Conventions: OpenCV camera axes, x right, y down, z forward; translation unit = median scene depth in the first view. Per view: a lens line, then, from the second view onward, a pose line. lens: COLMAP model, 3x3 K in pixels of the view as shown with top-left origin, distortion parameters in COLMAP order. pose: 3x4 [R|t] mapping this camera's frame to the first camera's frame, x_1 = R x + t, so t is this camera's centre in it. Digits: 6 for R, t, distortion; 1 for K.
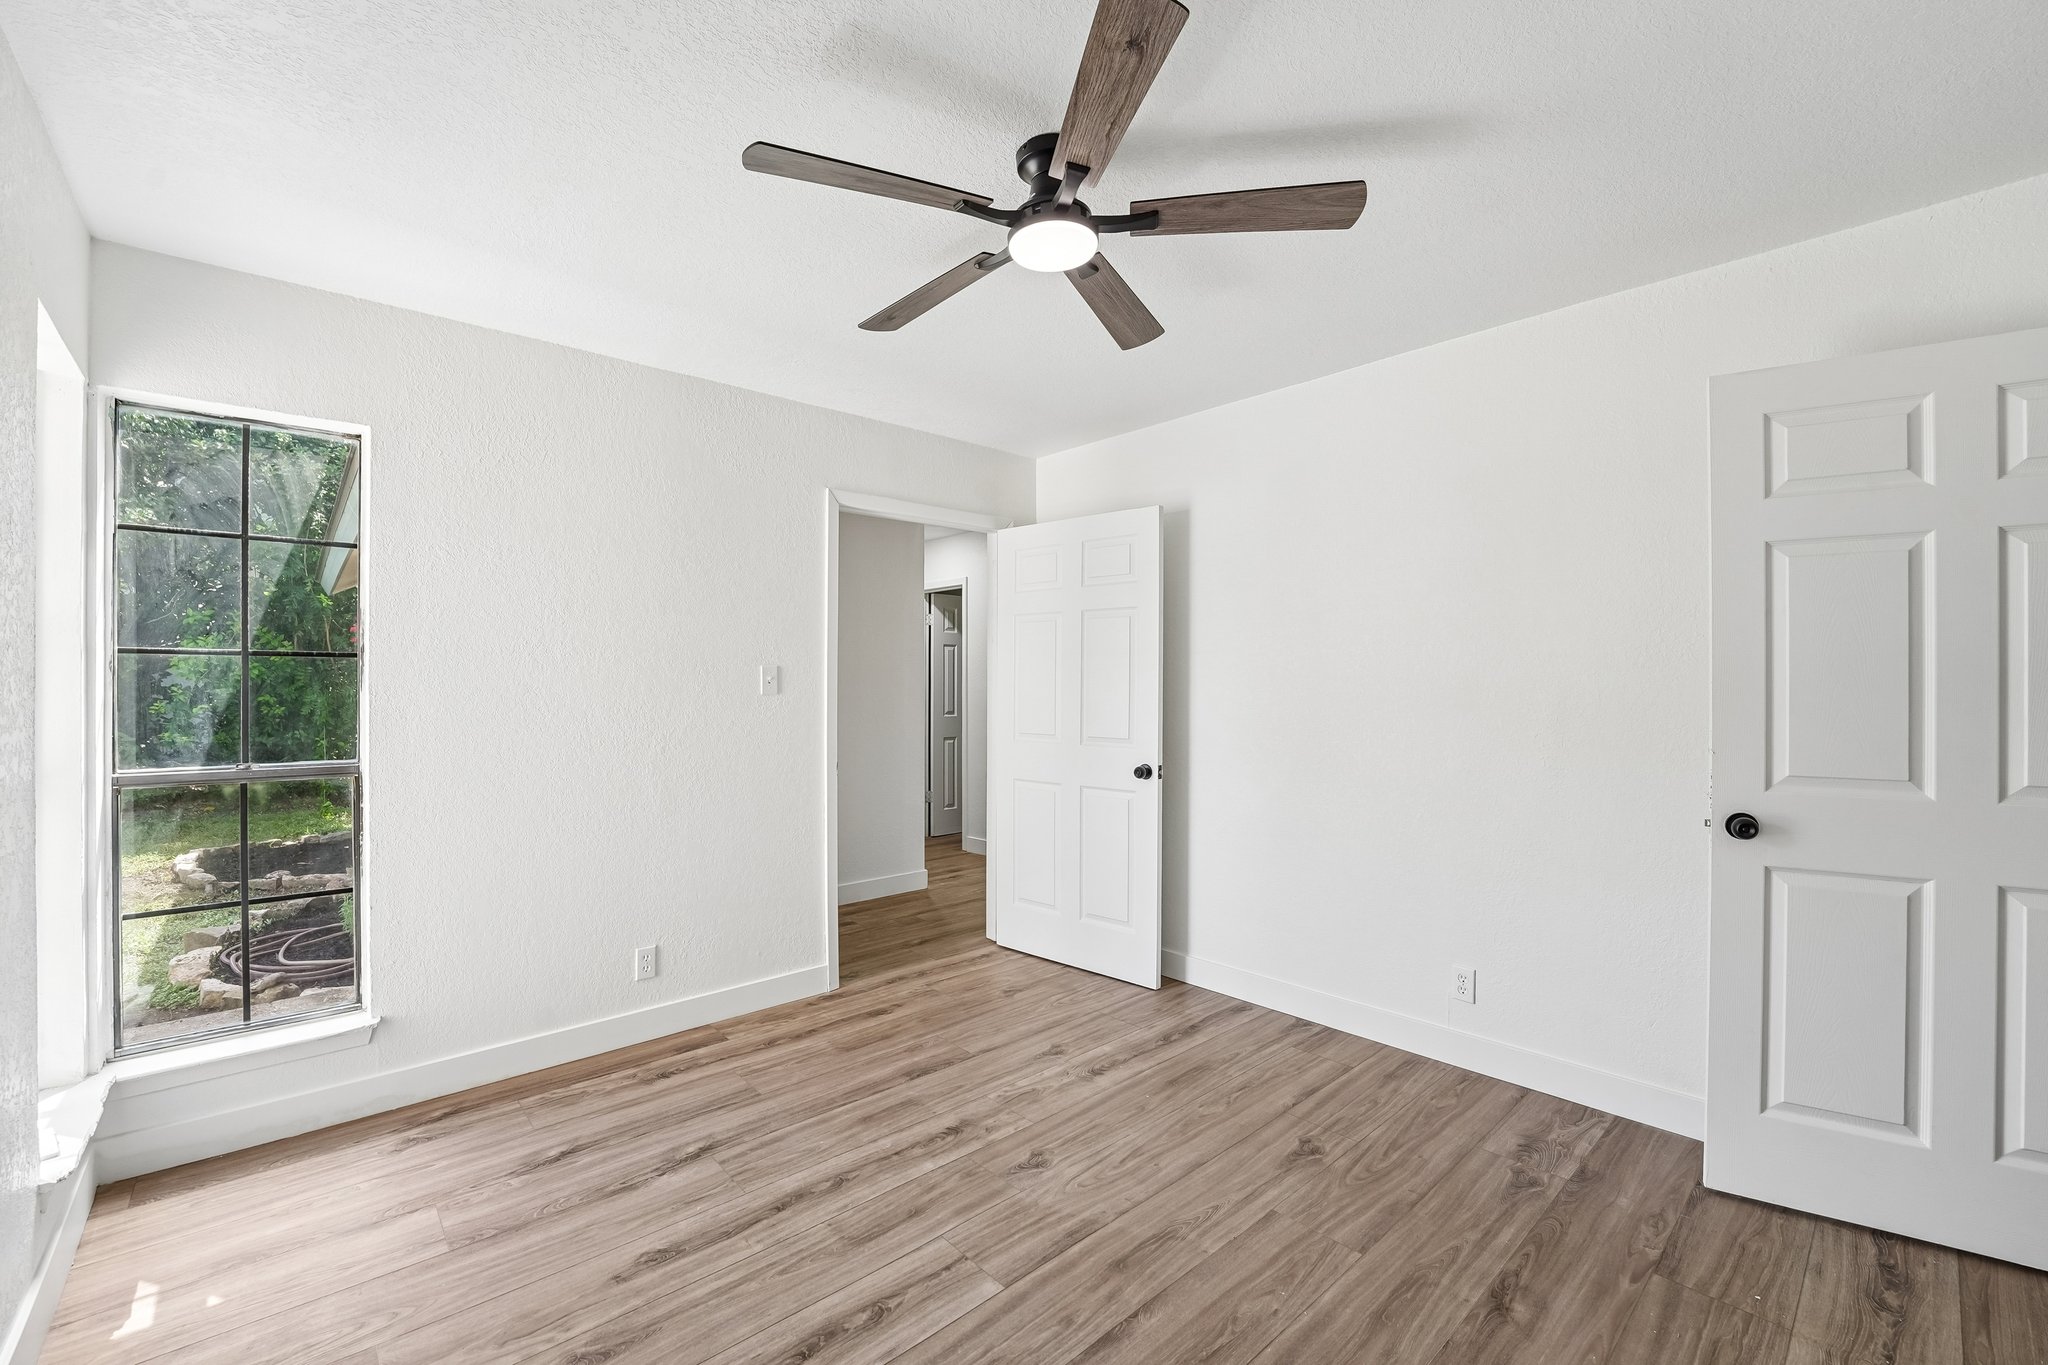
lens RADIAL K [[839.0, 0, 1022.5], [0, 839.0, 686.2], [0, 0, 1]] dist [-0.018008, 0.000275]
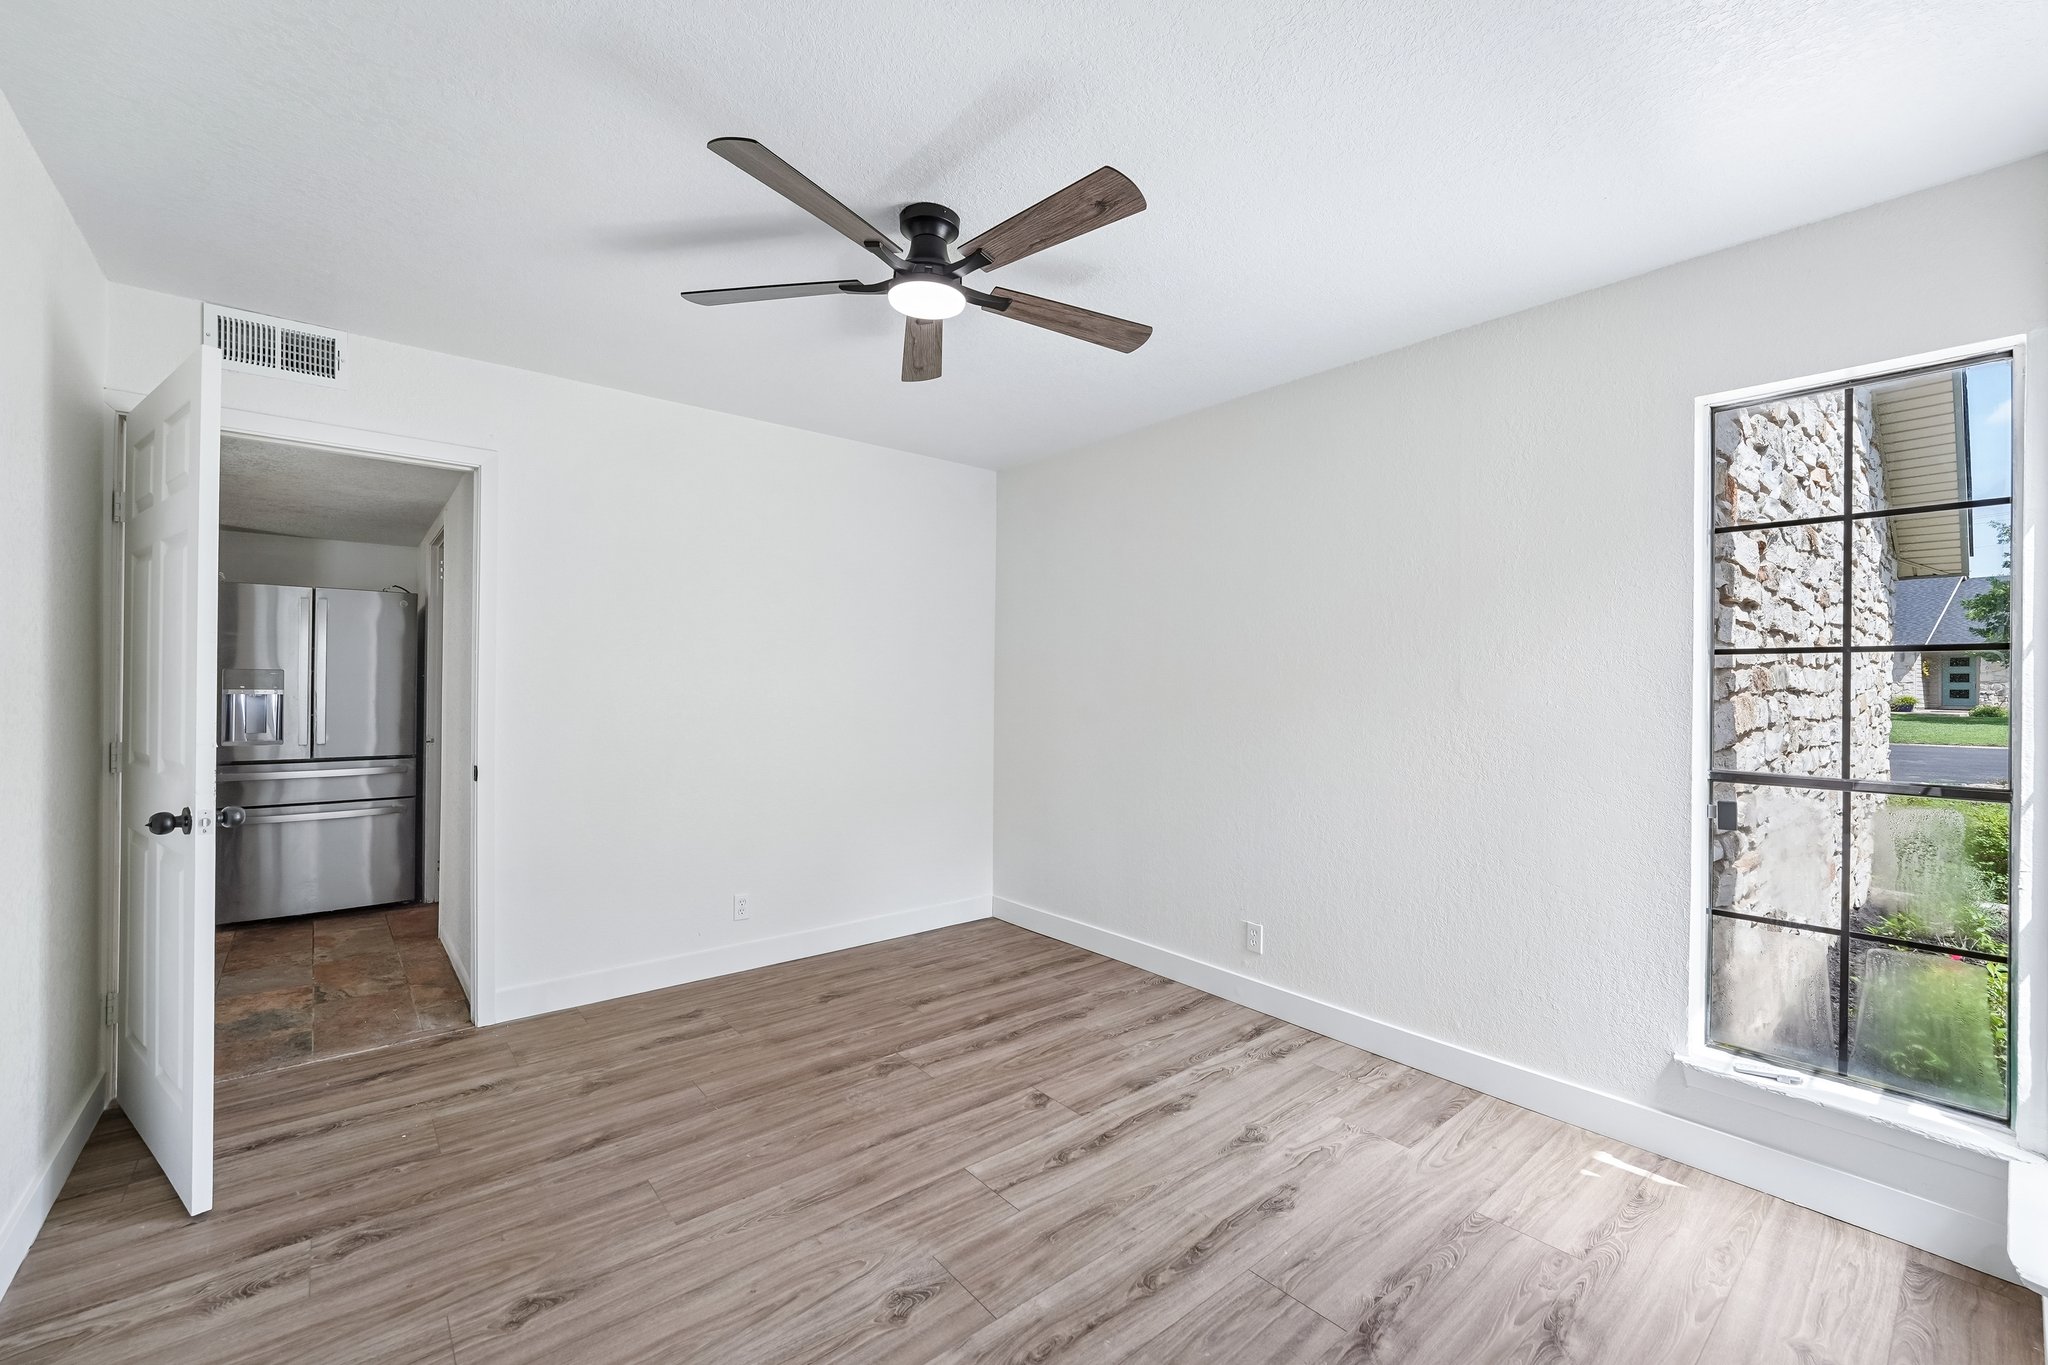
lens RADIAL K [[839.0, 0, 1026.2], [0, 839.0, 676.8], [0, 0, 1]] dist [-0.018008, 0.000275]
pose [[-0.999426, -0.008562, 0.032785, -0.130699], [-0.008856, 0.999922, -0.008810, 0.002002], [-0.032707, -0.009096, -0.999424, 1.992261]]
